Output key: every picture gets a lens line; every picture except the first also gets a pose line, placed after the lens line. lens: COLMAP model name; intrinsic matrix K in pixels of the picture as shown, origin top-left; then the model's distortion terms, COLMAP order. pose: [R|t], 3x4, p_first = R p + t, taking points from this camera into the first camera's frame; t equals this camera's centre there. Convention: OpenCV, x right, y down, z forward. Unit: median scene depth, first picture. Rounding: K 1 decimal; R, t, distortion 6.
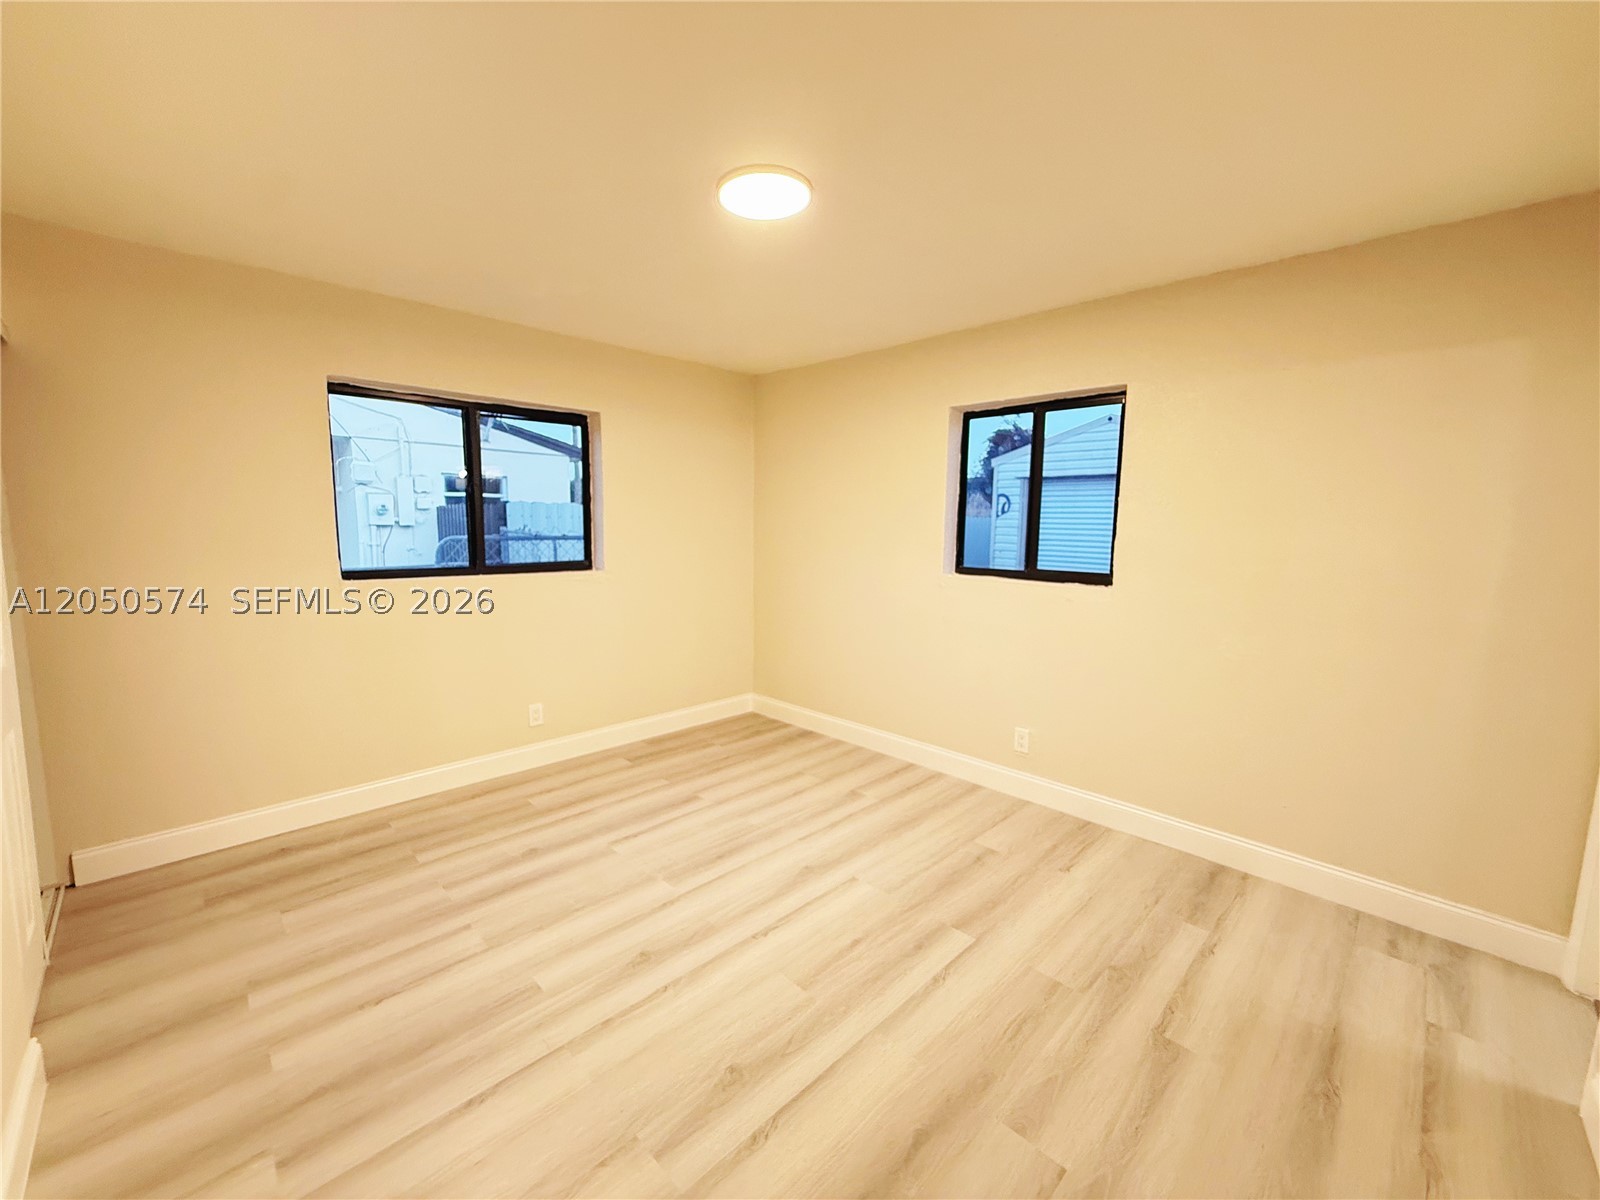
lens RADIAL K [[638.6, 0, 796.9], [0, 638.6, 599.6], [0, 0, 1]] dist [0.005663, 0.000477]
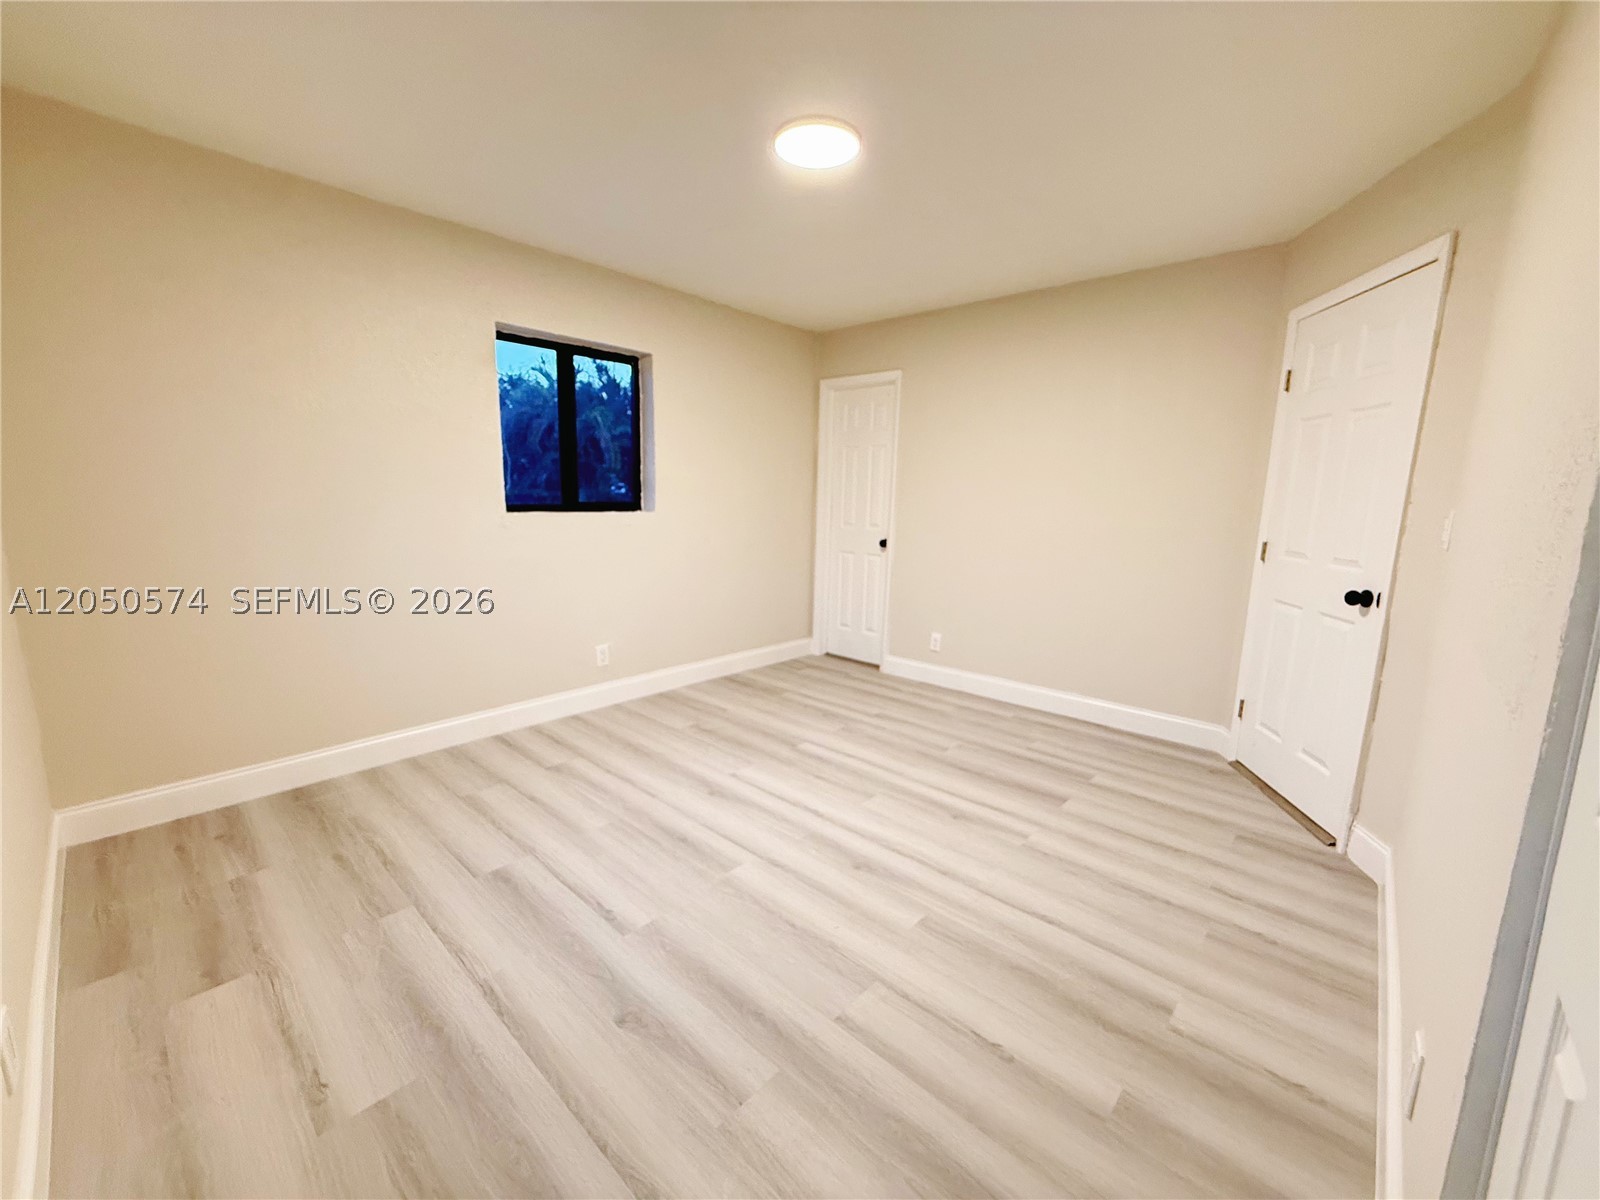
lens RADIAL K [[638.6, 0, 784.8], [0, 638.6, 606.2], [0, 0, 1]] dist [0.005663, 0.000477]
pose [[-0.031941, -0.186839, 0.981871, -0.841448], [0.101291, 0.976710, 0.189152, -0.051726], [-0.994344, 0.105496, -0.012272, 0.771458]]
